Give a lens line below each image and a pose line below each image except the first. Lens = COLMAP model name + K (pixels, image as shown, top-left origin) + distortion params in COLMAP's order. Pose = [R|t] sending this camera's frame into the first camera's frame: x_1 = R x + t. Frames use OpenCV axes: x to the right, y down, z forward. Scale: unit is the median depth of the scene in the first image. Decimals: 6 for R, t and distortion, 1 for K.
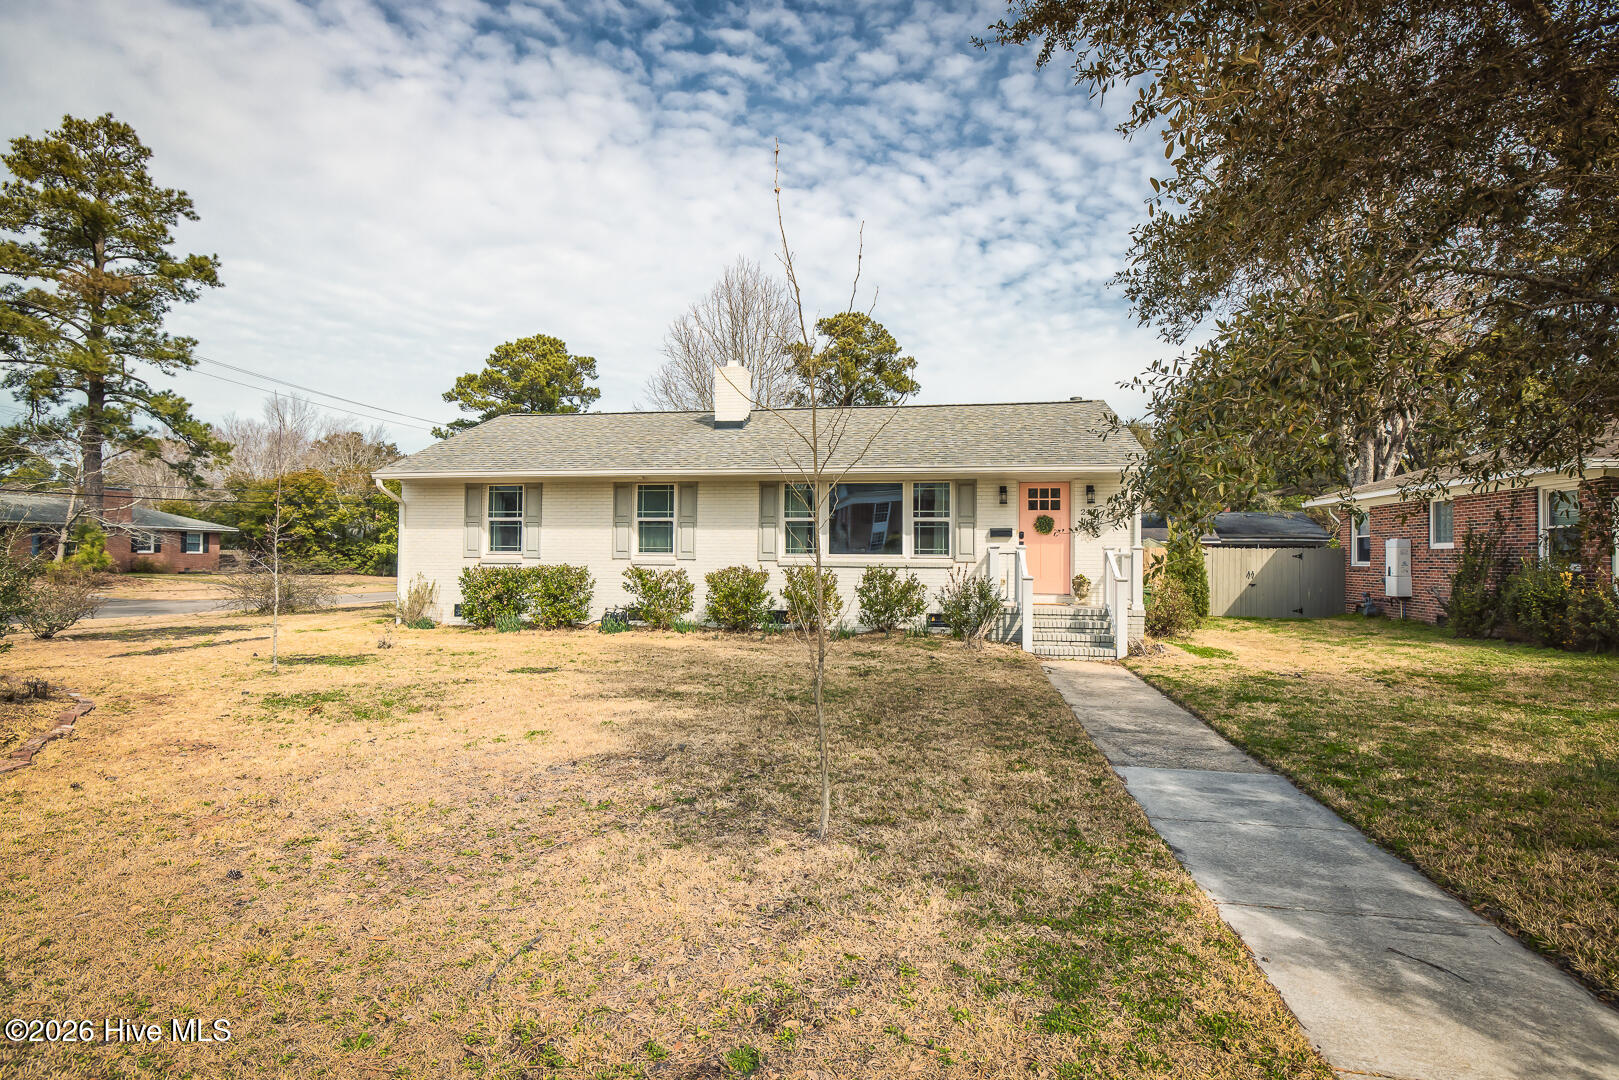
lens RADIAL K [[817.0, 0, 815.7], [0, 817.0, 532.5], [0, 0, 1]] dist [-0.001555, 0.000253]
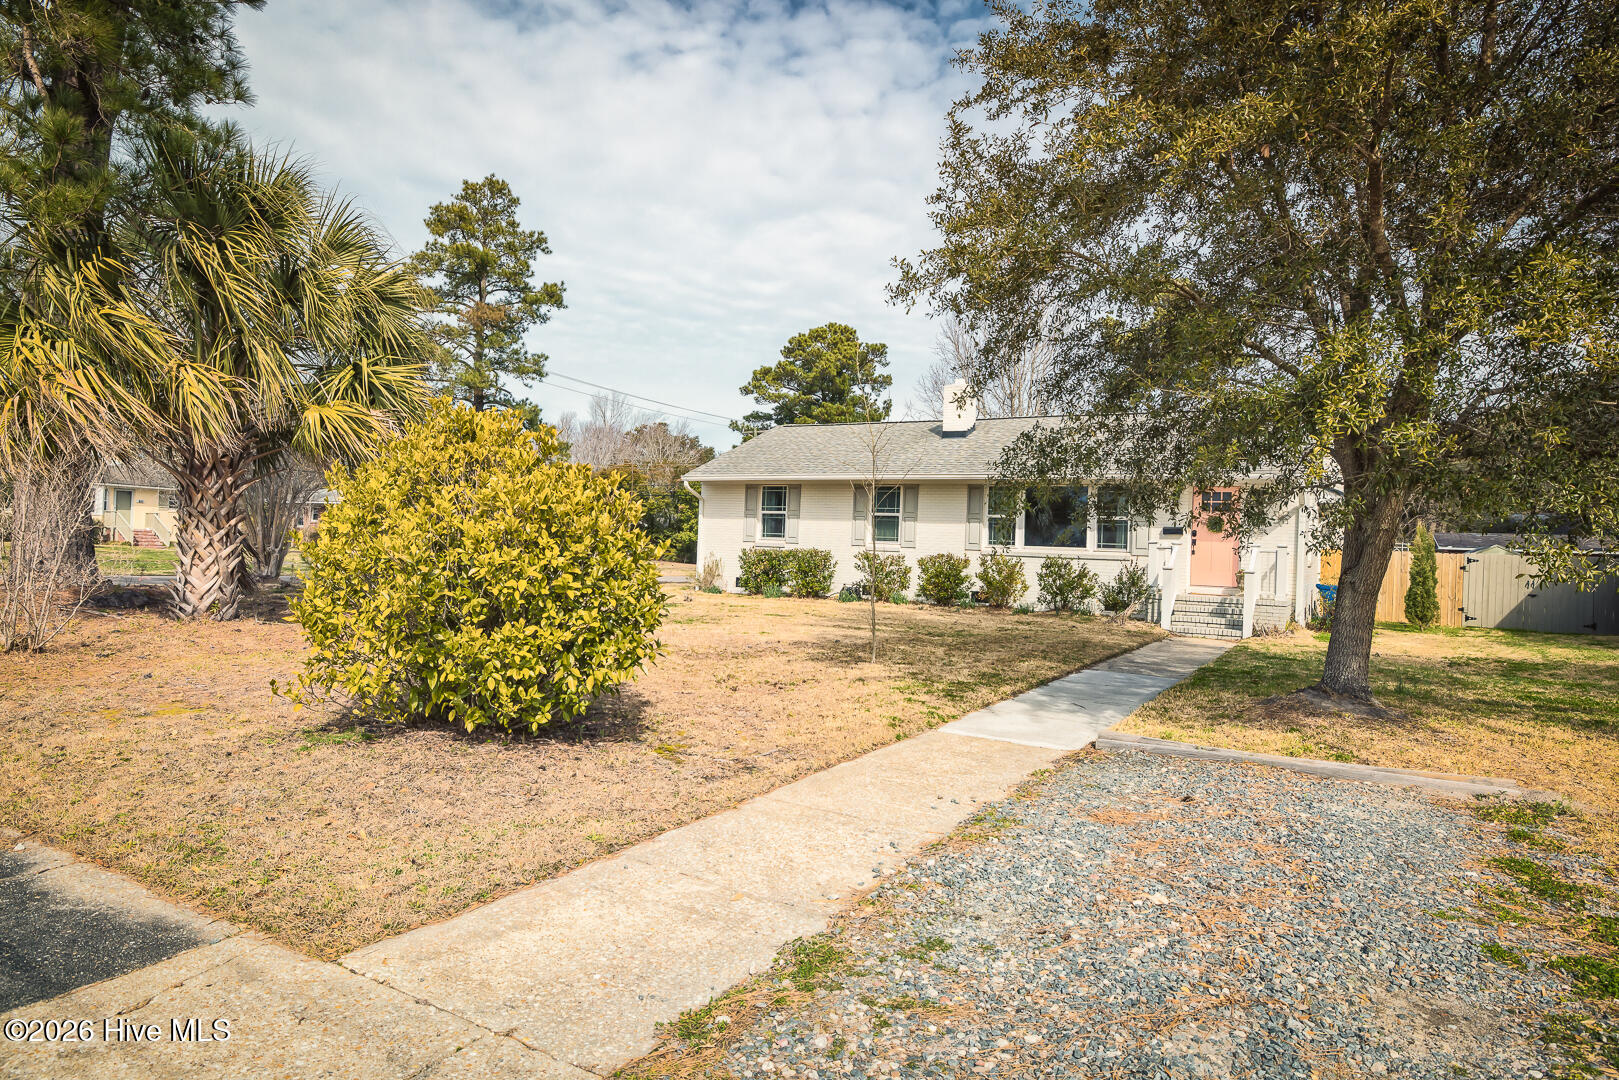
lens RADIAL K [[955.1, 0, 808.6], [0, 955.1, 537.7], [0, 0, 1]] dist [-0.006475, -0.000381]
pose [[0.936739, 0.024490, -0.349171, 0.206116], [-0.021574, 0.999692, 0.012238, 0.004077], [0.349364, -0.003931, 0.936979, -0.405169]]
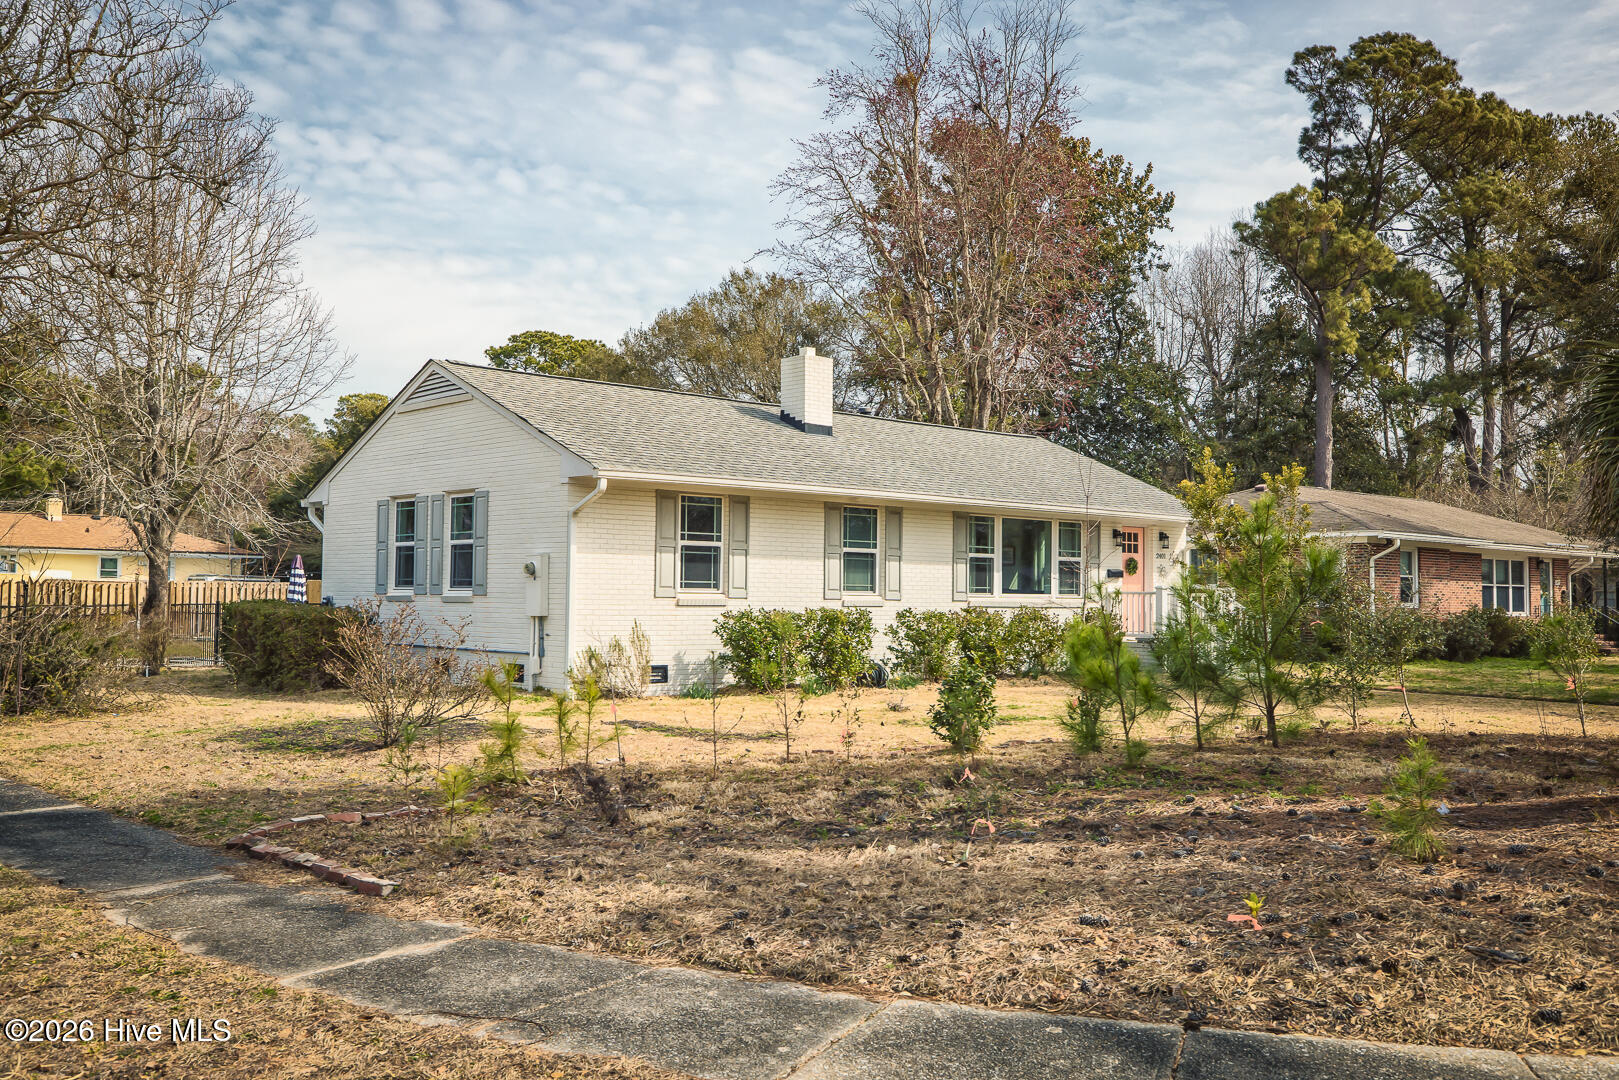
lens RADIAL K [[1429.4, 0, 836.9], [0, 1429.4, 498.4], [0, 0, 1]] dist [-0.011215, 0.007279]
pose [[0.621256, 0.054715, 0.781695, -1.357695], [-0.023876, 0.998418, -0.050909, 0.005370], [-0.783244, 0.012963, 0.621579, 0.142049]]
